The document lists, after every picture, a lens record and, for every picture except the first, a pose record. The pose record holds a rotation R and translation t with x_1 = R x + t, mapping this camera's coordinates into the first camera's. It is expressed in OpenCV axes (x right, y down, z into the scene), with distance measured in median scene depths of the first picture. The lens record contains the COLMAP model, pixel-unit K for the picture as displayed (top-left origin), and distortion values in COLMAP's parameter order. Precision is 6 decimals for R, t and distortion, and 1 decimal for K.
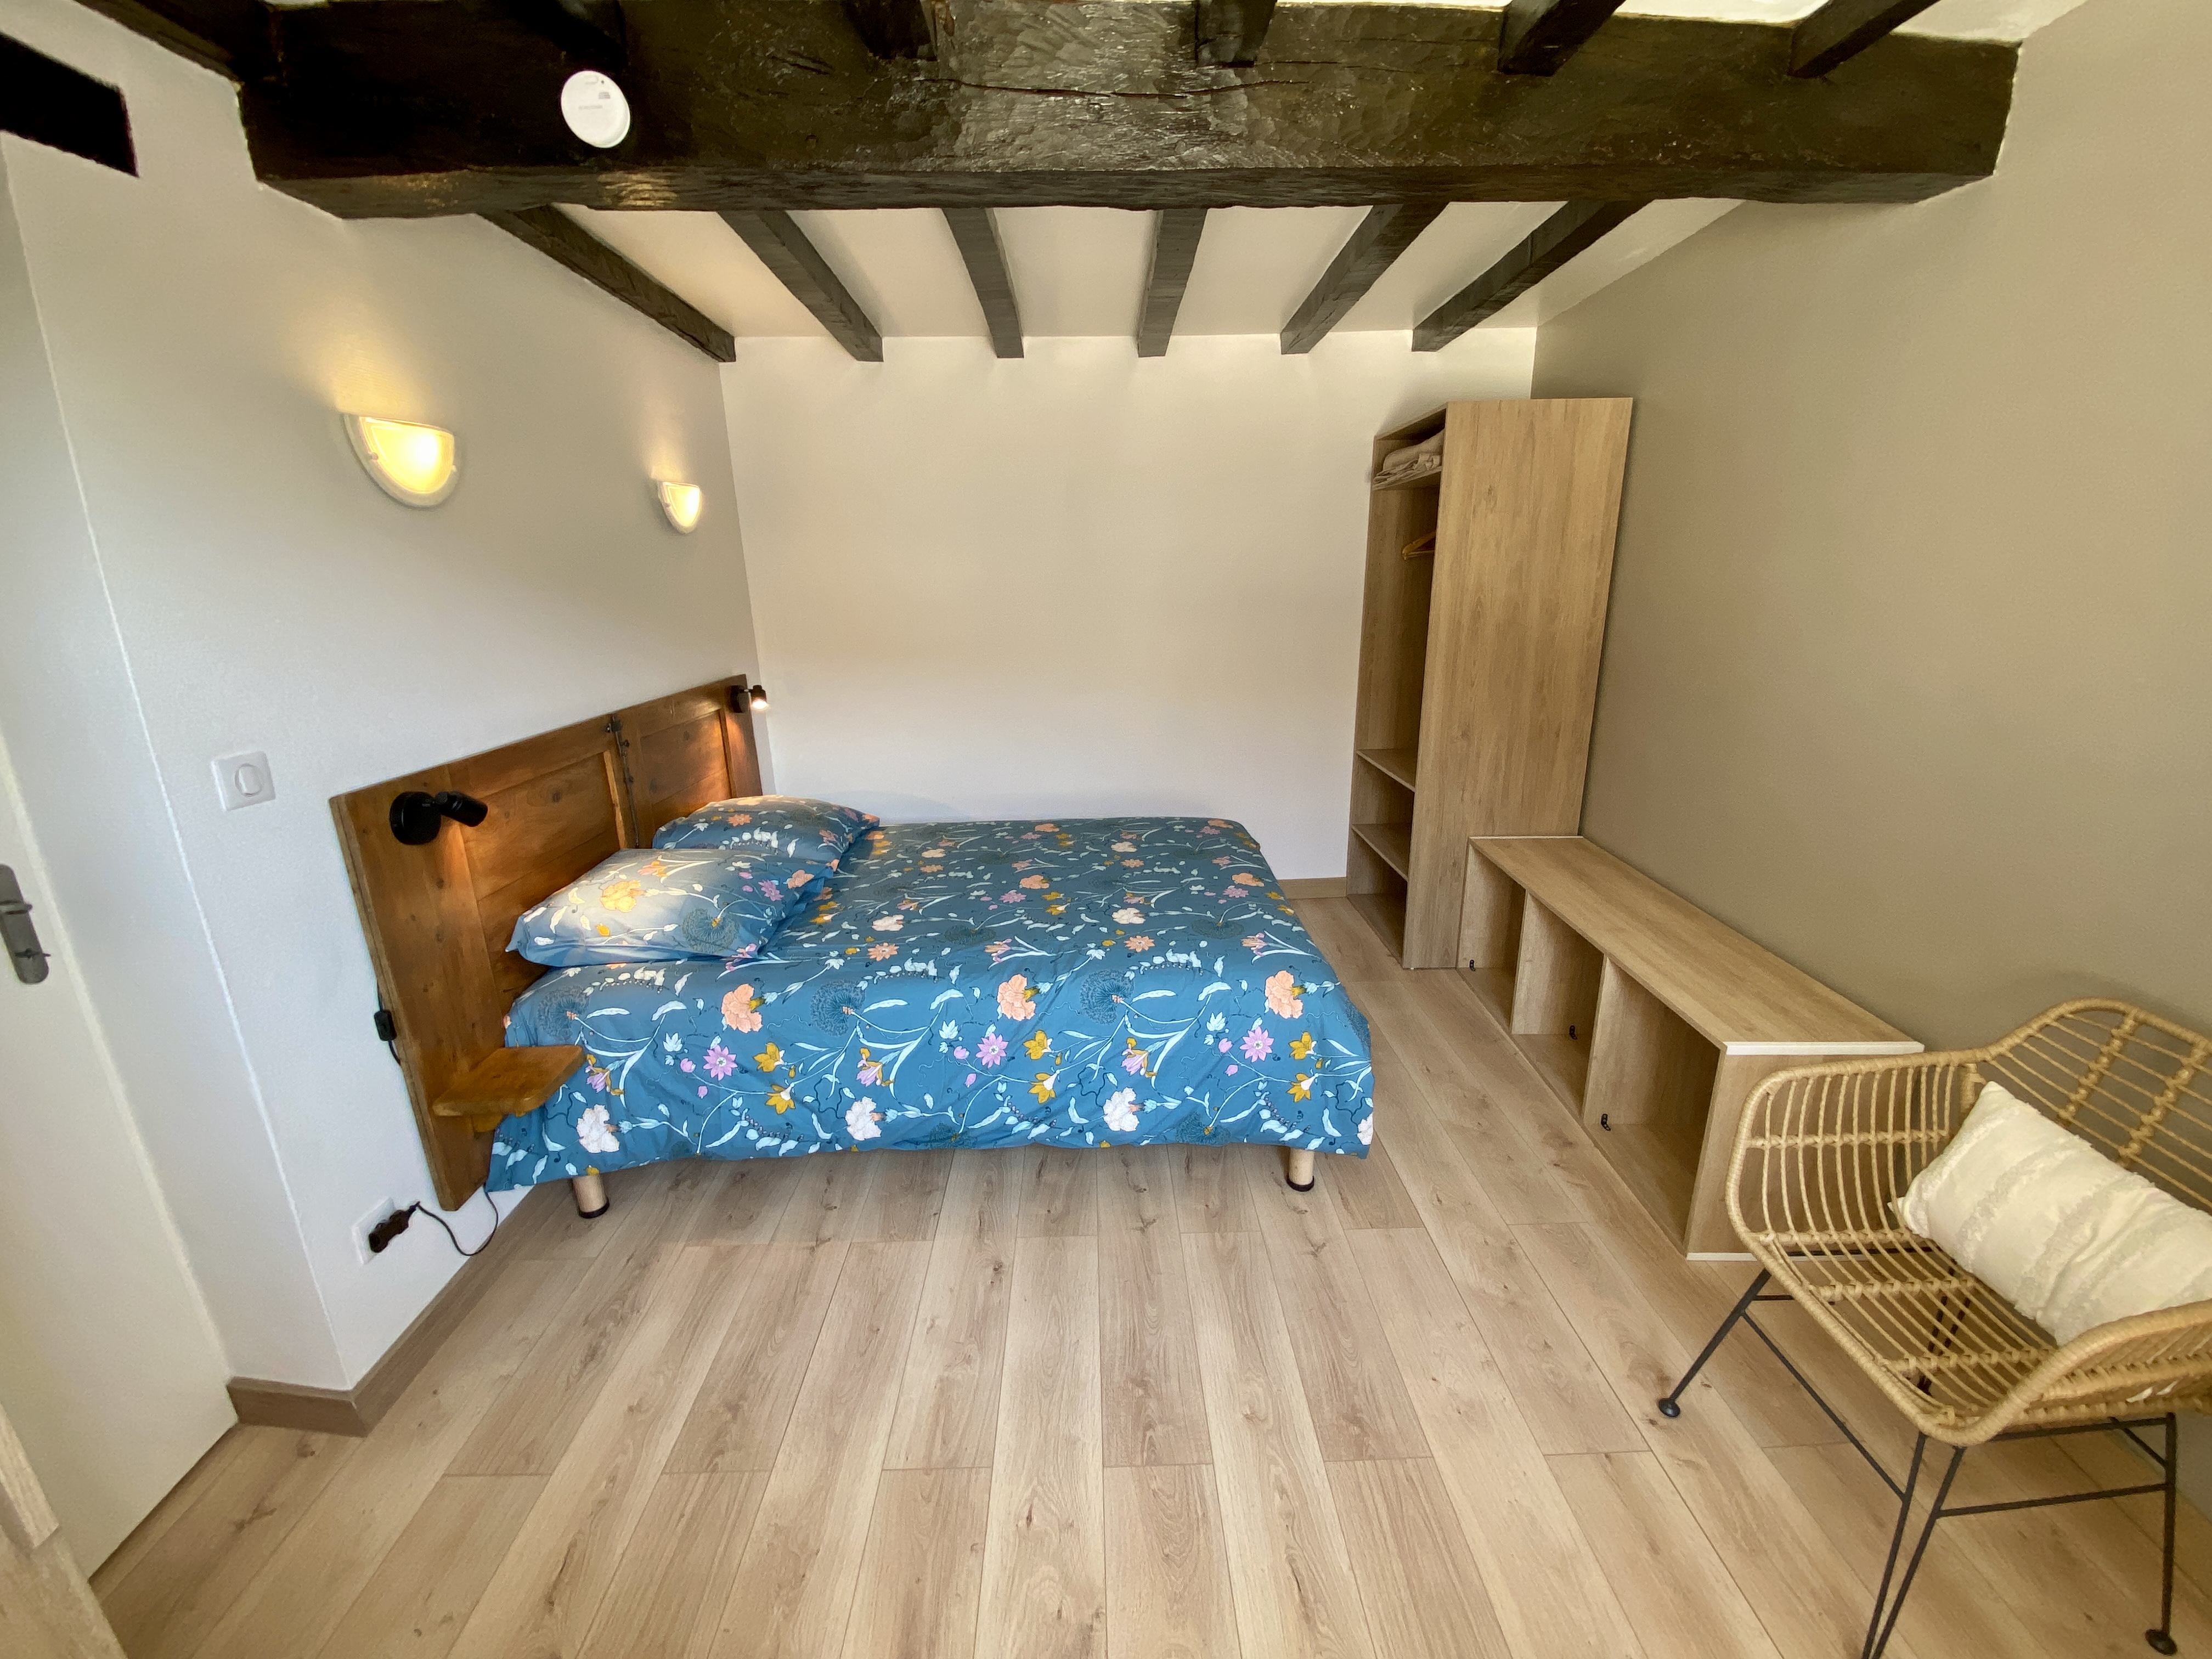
lens RADIAL K [[886.3, 0, 1112.3], [0, 886.3, 832.4], [0, 0, 1]] dist [0.024041, -0.021842]
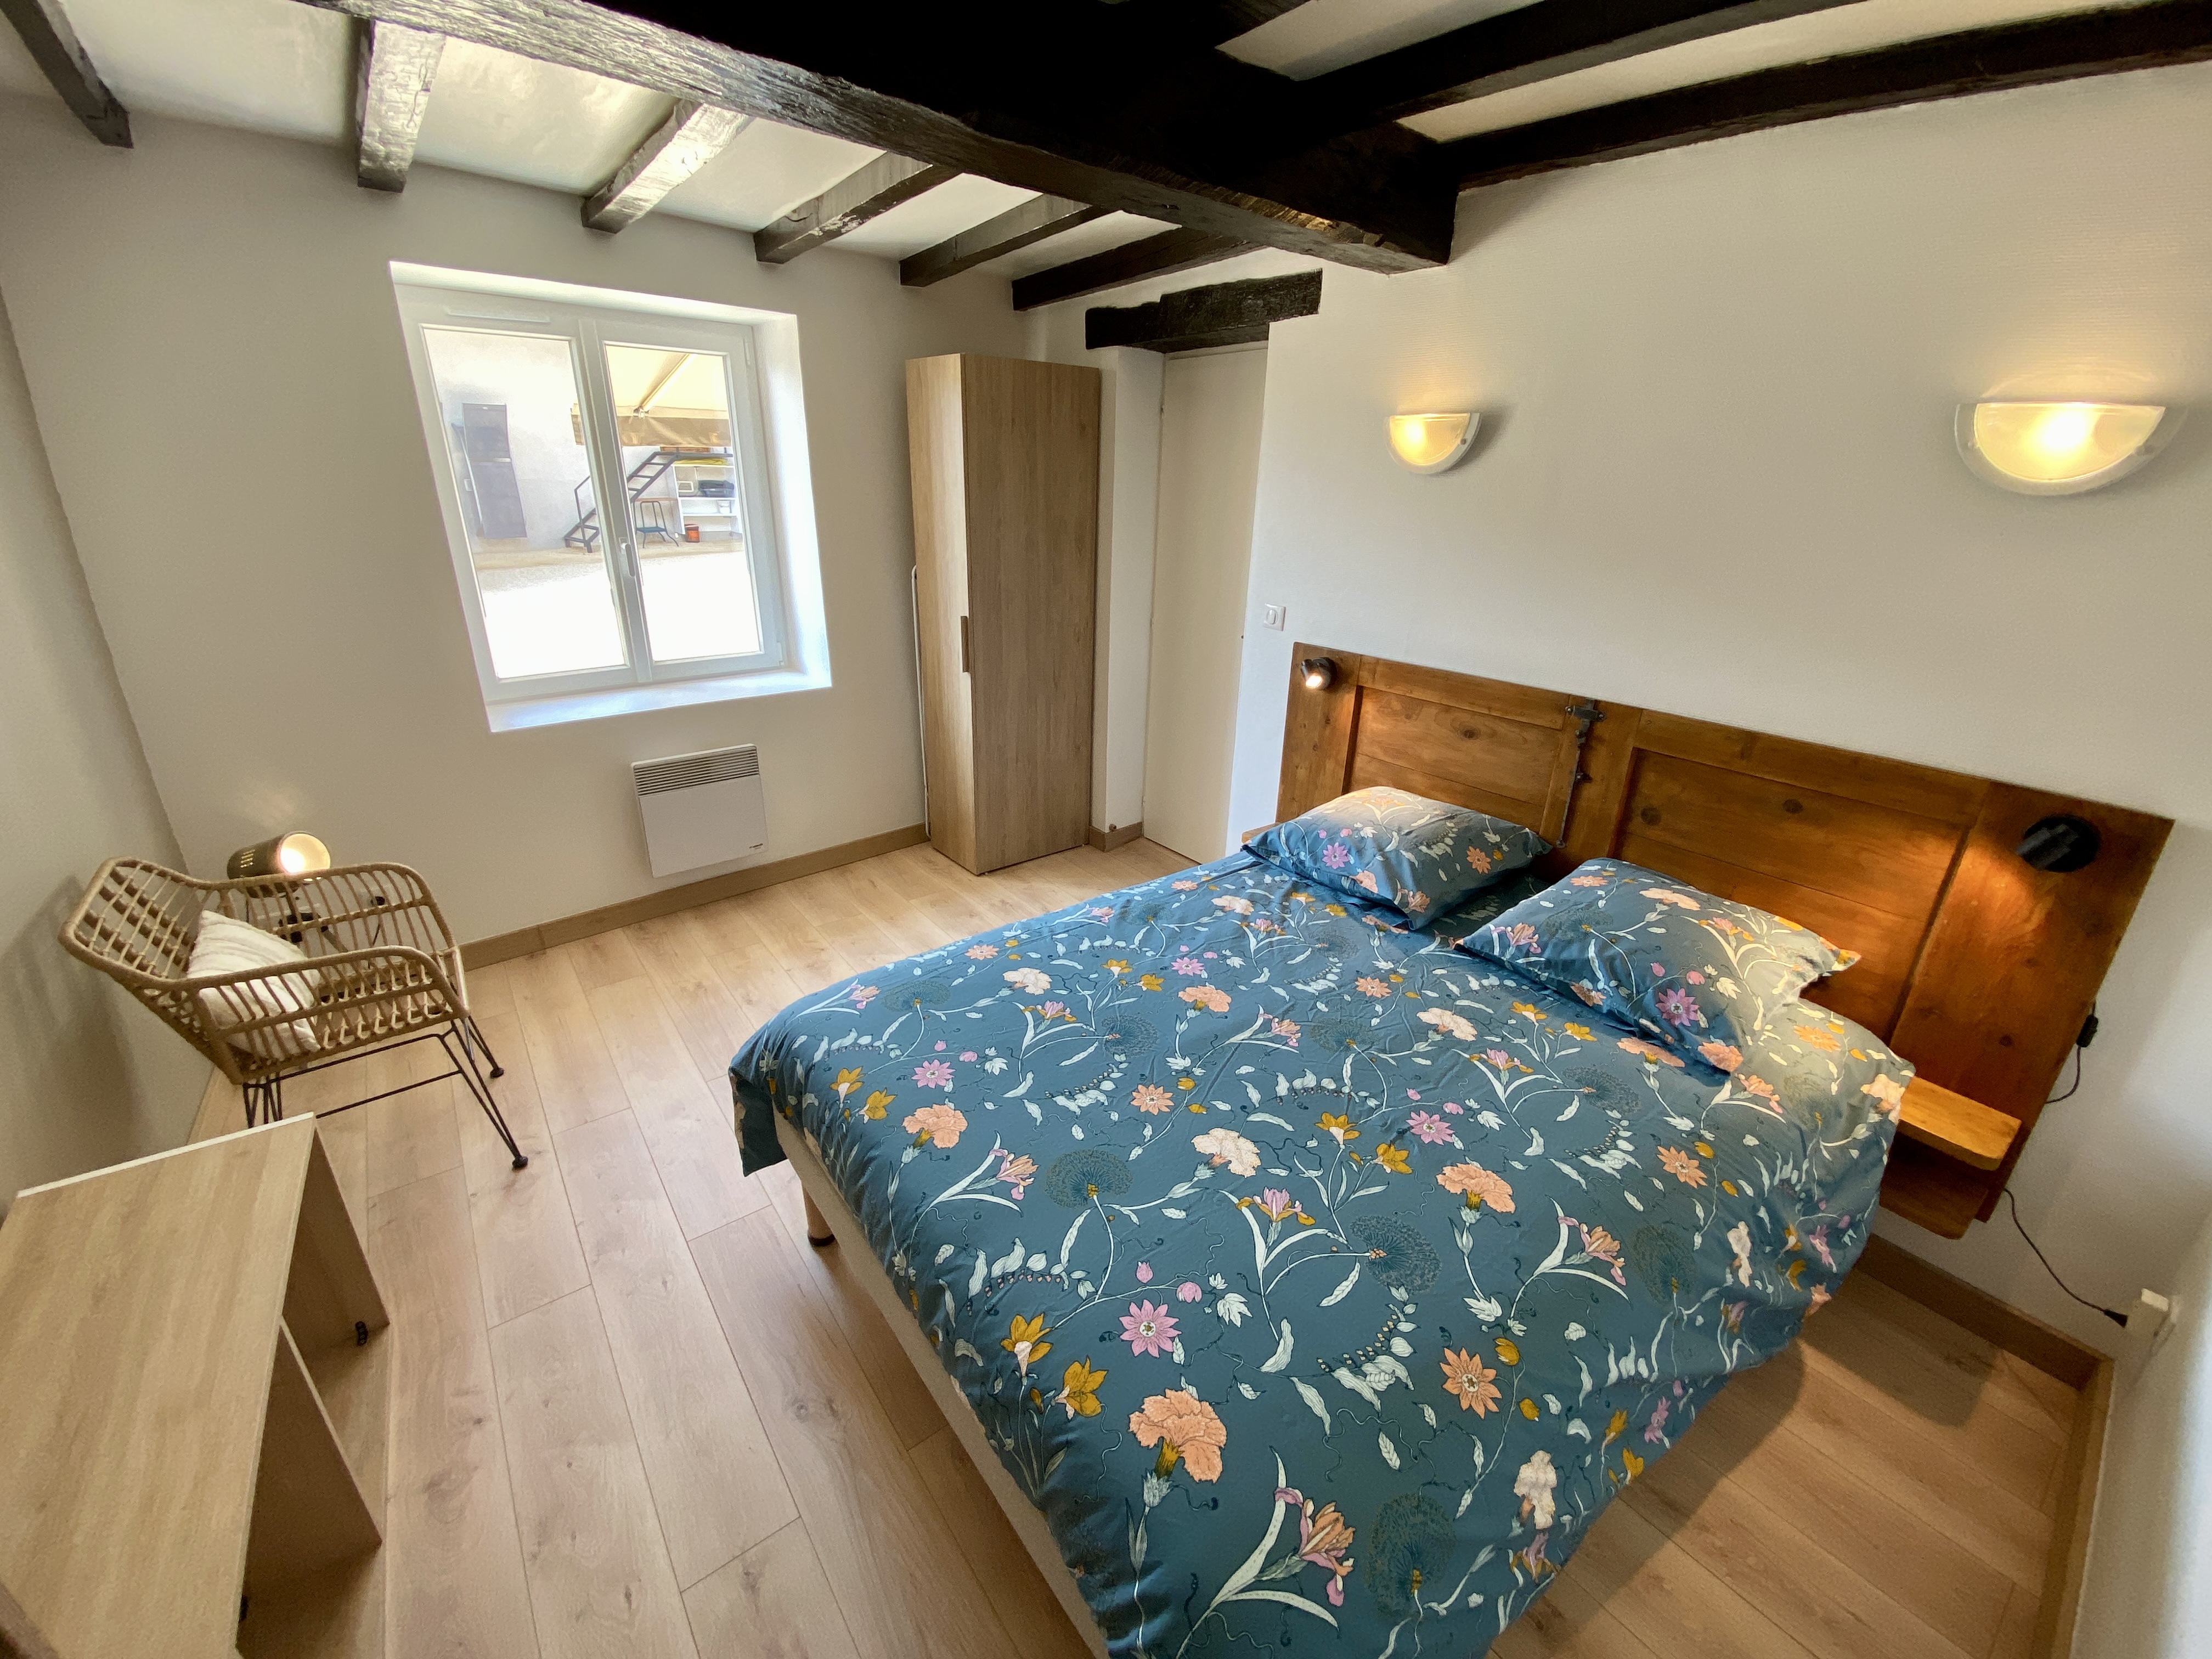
lens RADIAL K [[886.3, 0, 1112.3], [0, 886.3, 832.4], [0, 0, 1]] dist [0.024041, -0.021842]
pose [[-0.817939, 0.203174, -0.538235, 0.380617], [-0.180396, 0.797802, 0.575299, -0.431204], [0.546291, 0.567655, -0.615901, 1.231178]]
